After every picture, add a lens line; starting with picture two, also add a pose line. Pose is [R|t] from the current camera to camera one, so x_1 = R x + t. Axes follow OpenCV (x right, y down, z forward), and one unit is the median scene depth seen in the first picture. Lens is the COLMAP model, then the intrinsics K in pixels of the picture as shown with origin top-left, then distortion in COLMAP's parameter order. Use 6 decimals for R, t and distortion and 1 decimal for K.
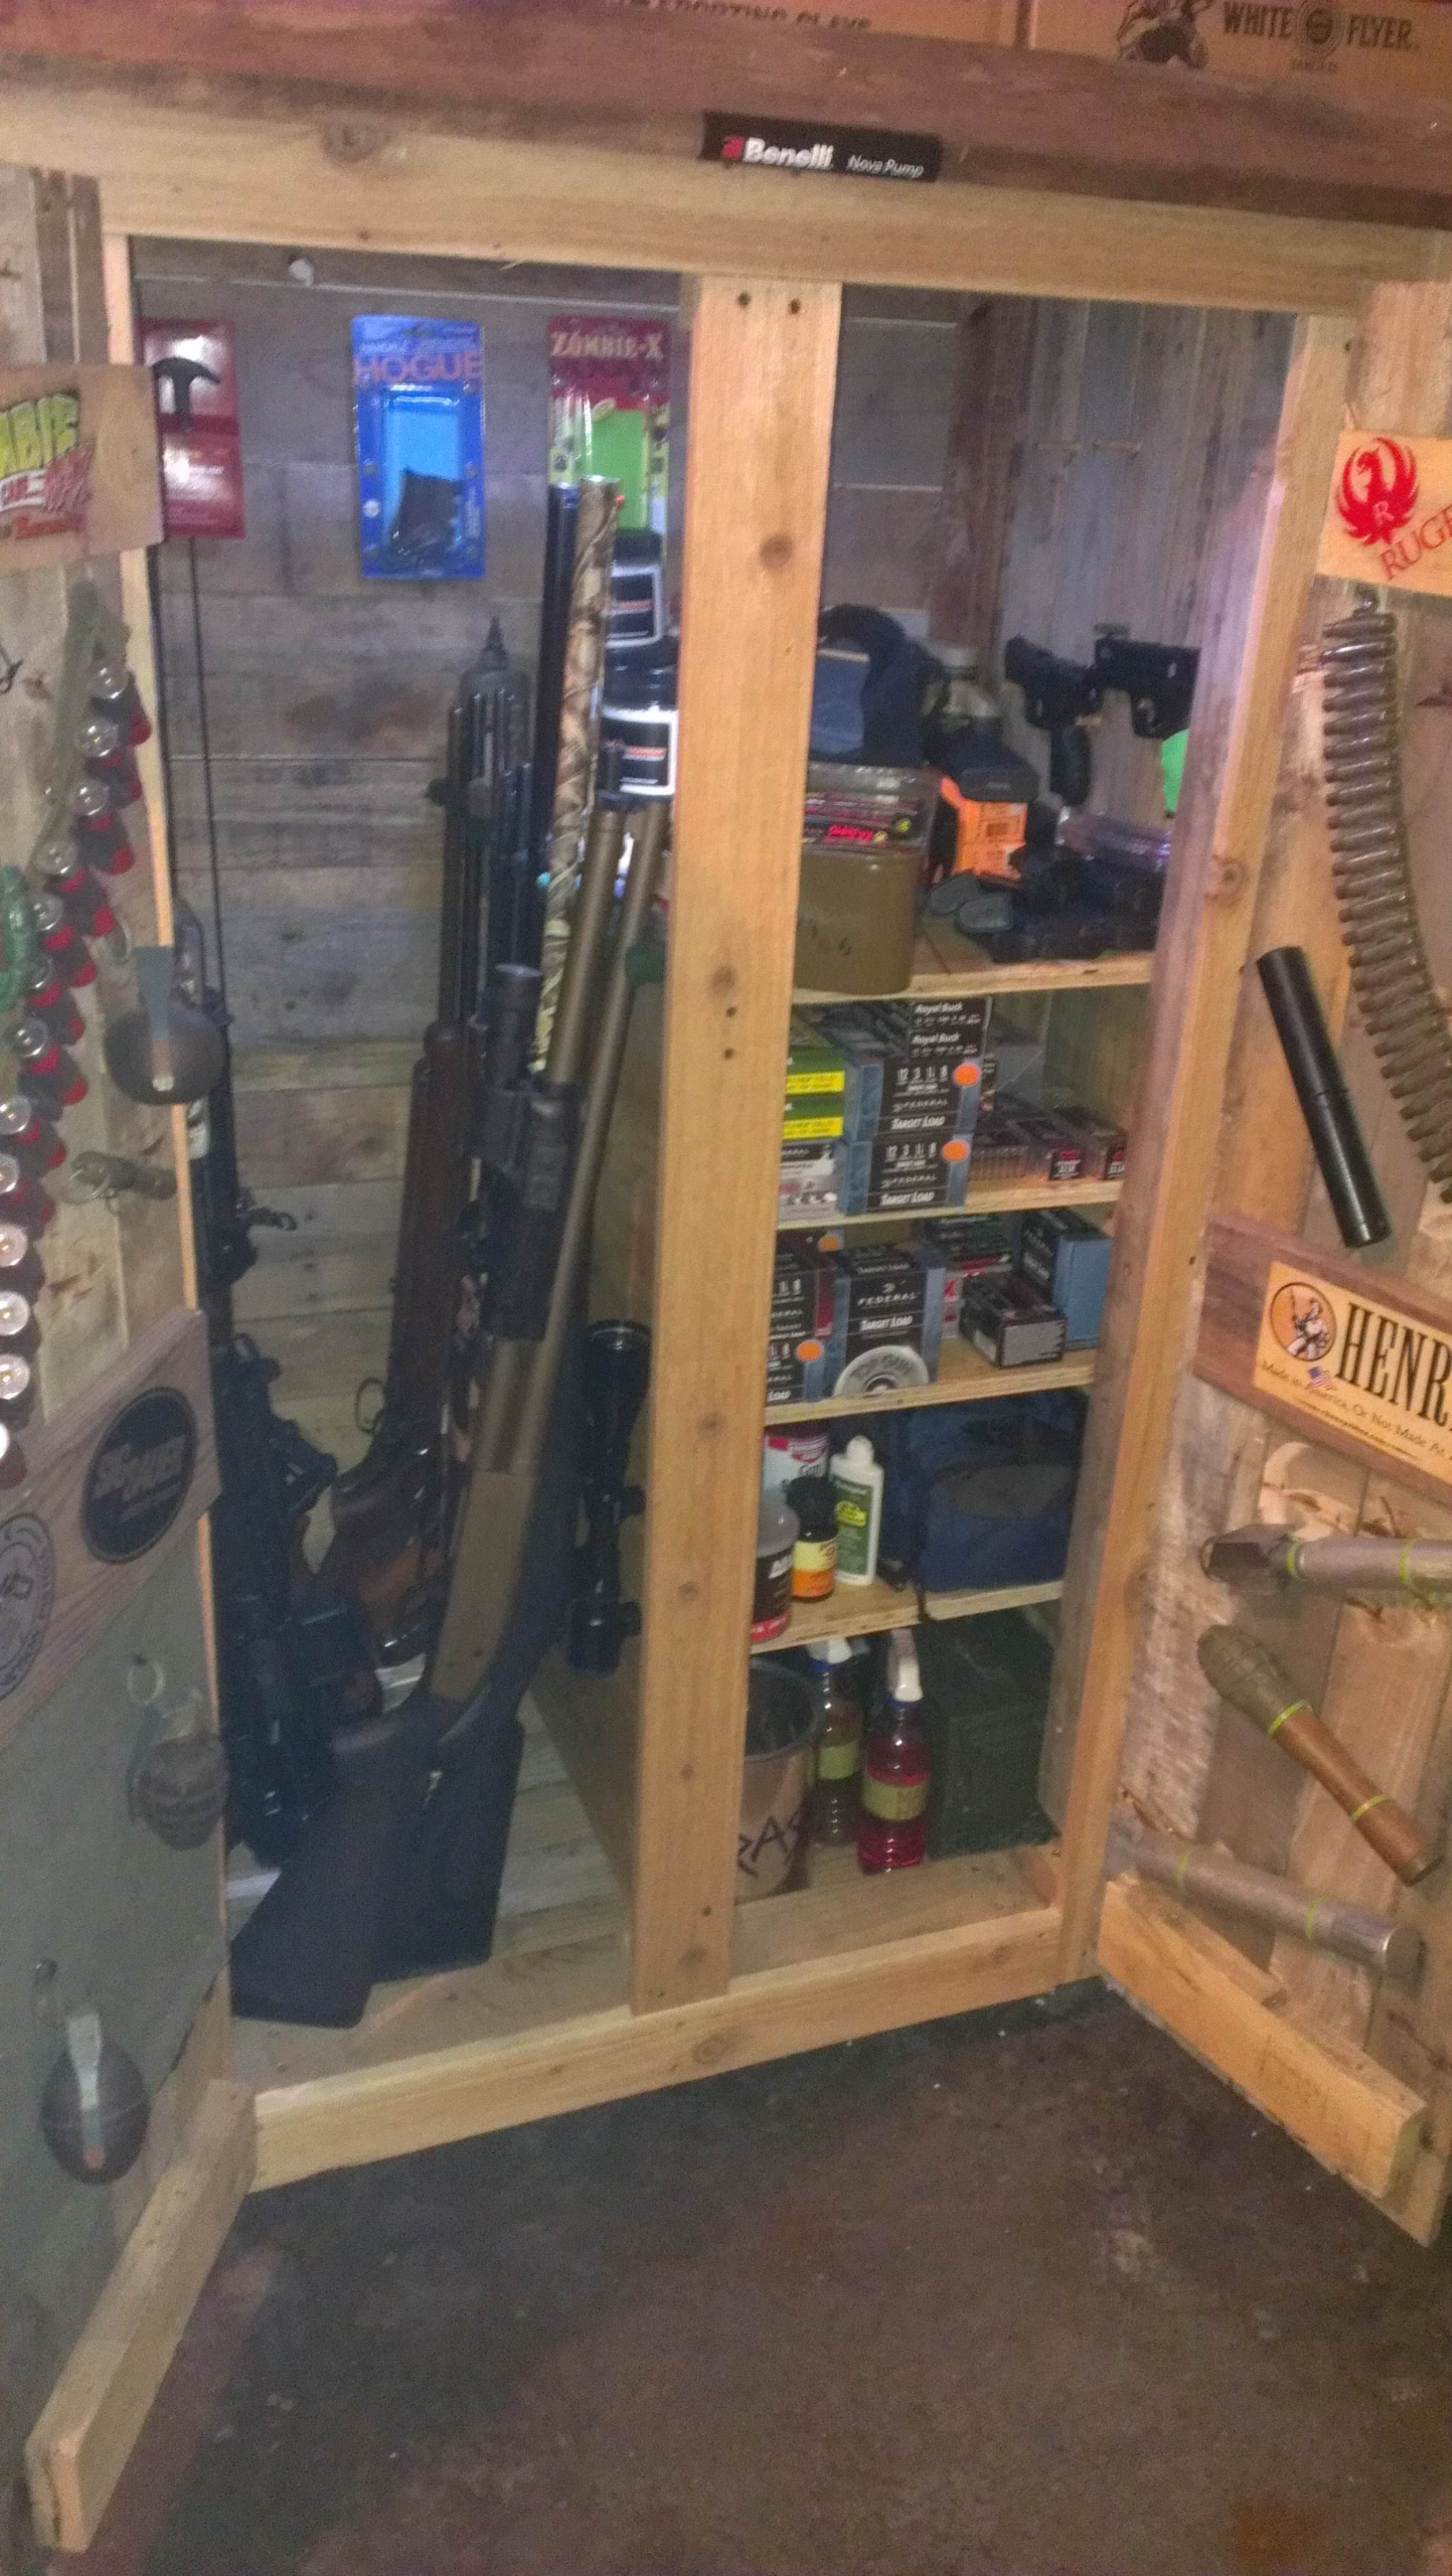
lens RADIAL K [[2077.4, 0, 735.0], [0, 2077.4, 1311.2], [0, 0, 1]] dist [0.115802, -0.184708]
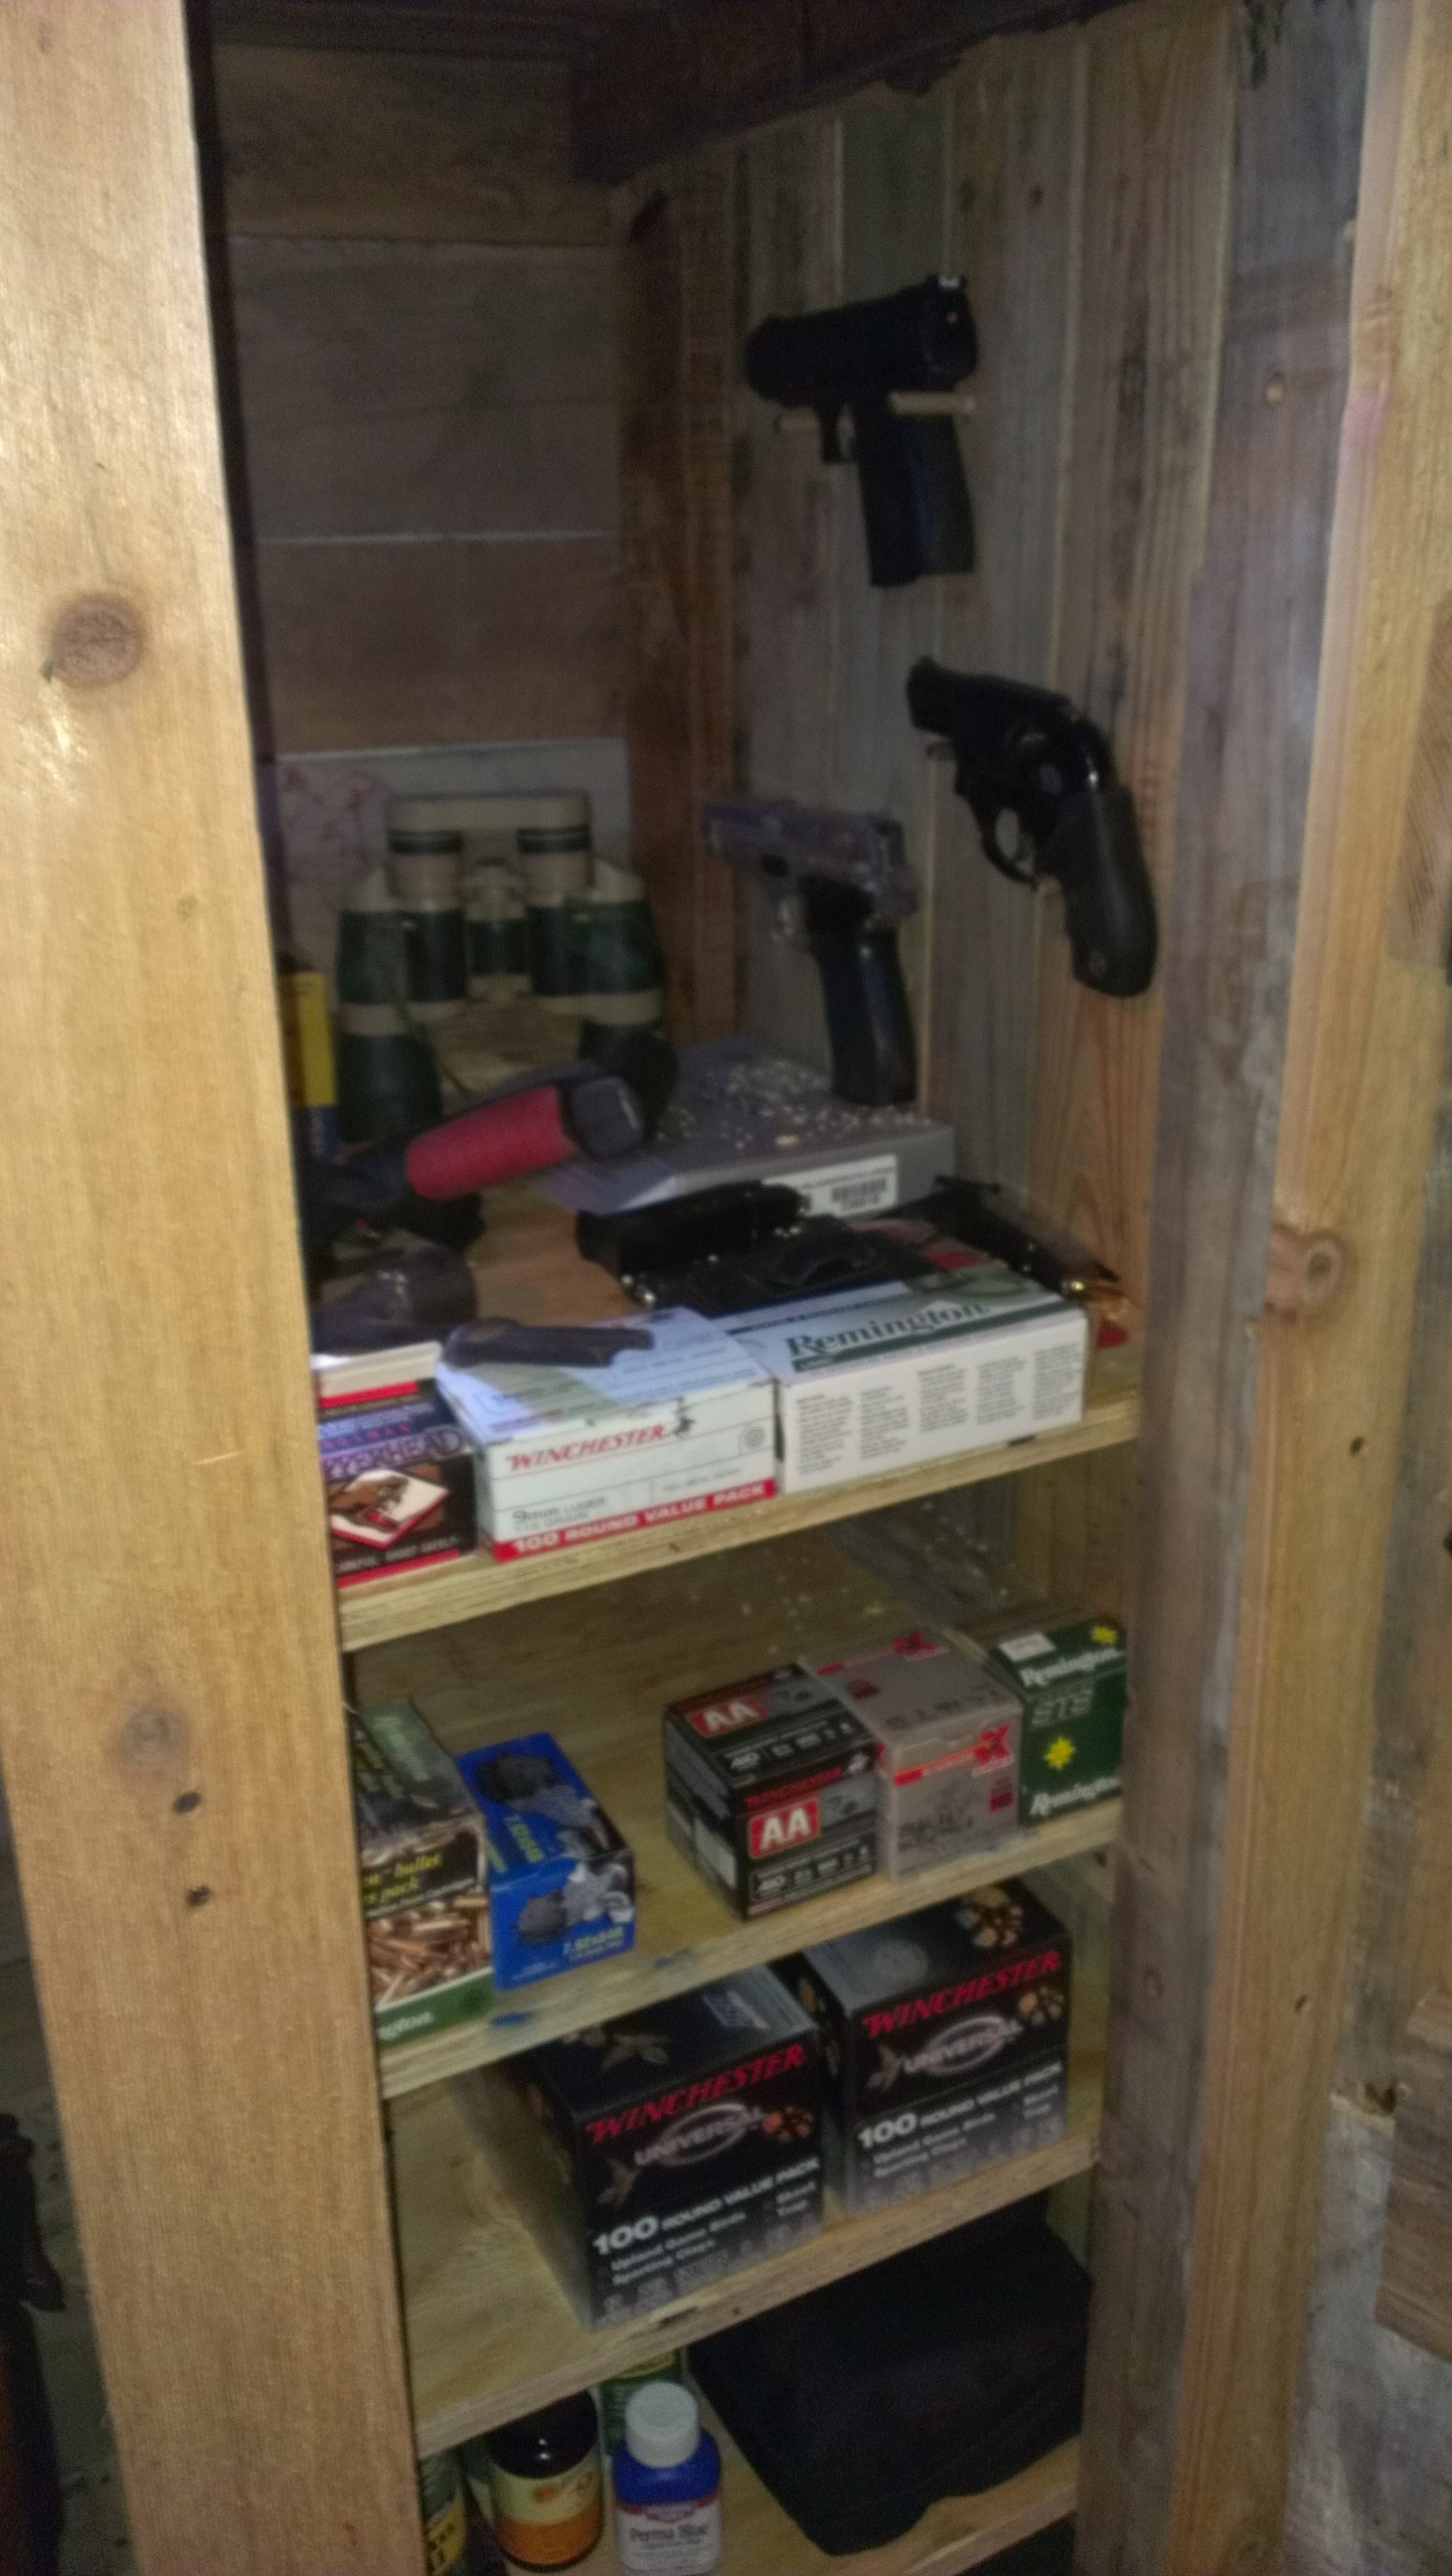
lens RADIAL K [[2077.4, 0, 726.1], [0, 2077.4, 1299.4], [0, 0, 1]] dist [0.115802, -0.184708]
pose [[0.990042, -0.110590, 0.087105, 0.062669], [0.115119, 0.992152, -0.048799, -0.175625], [-0.081025, 0.058340, 0.995003, 0.510342]]
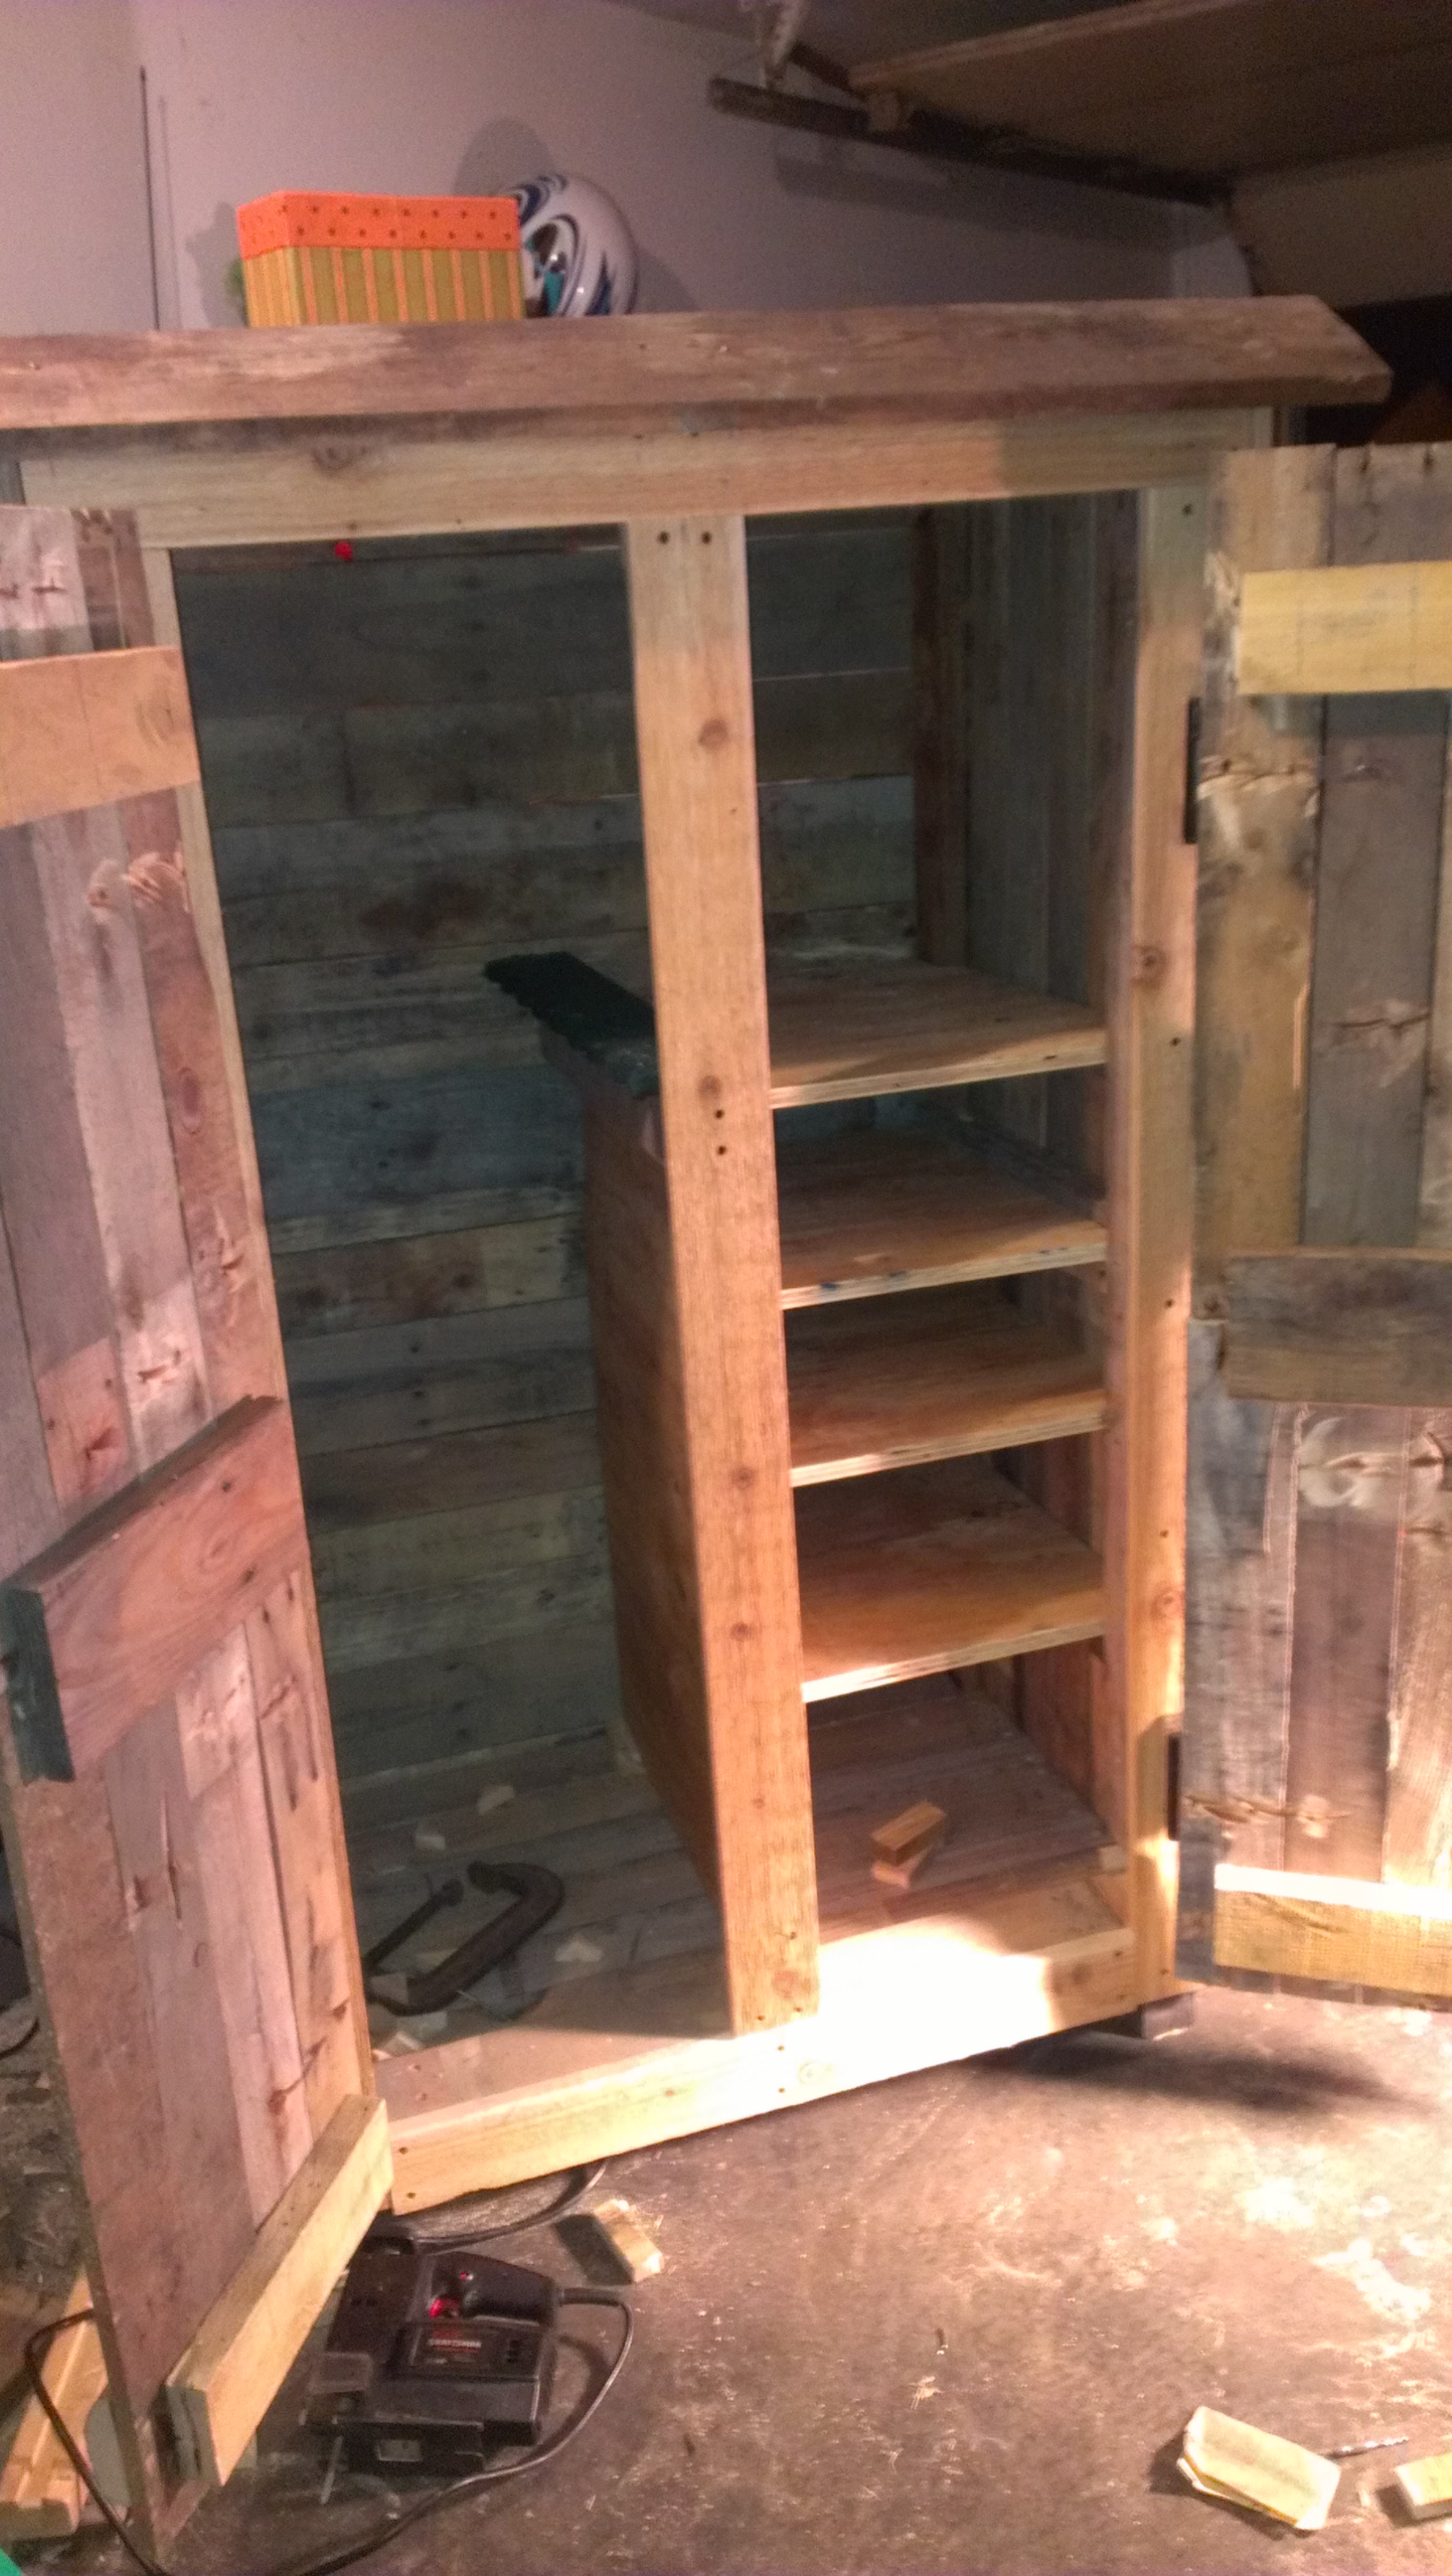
lens RADIAL K [[2077.4, 0, 715.4], [0, 2077.4, 1301.2], [0, 0, 1]] dist [0.115802, -0.184708]
pose [[0.991617, -0.087025, -0.095516, 0.084184], [0.077622, 0.992146, -0.098092, 0.065023], [0.103302, 0.089855, 0.990583, -0.130785]]
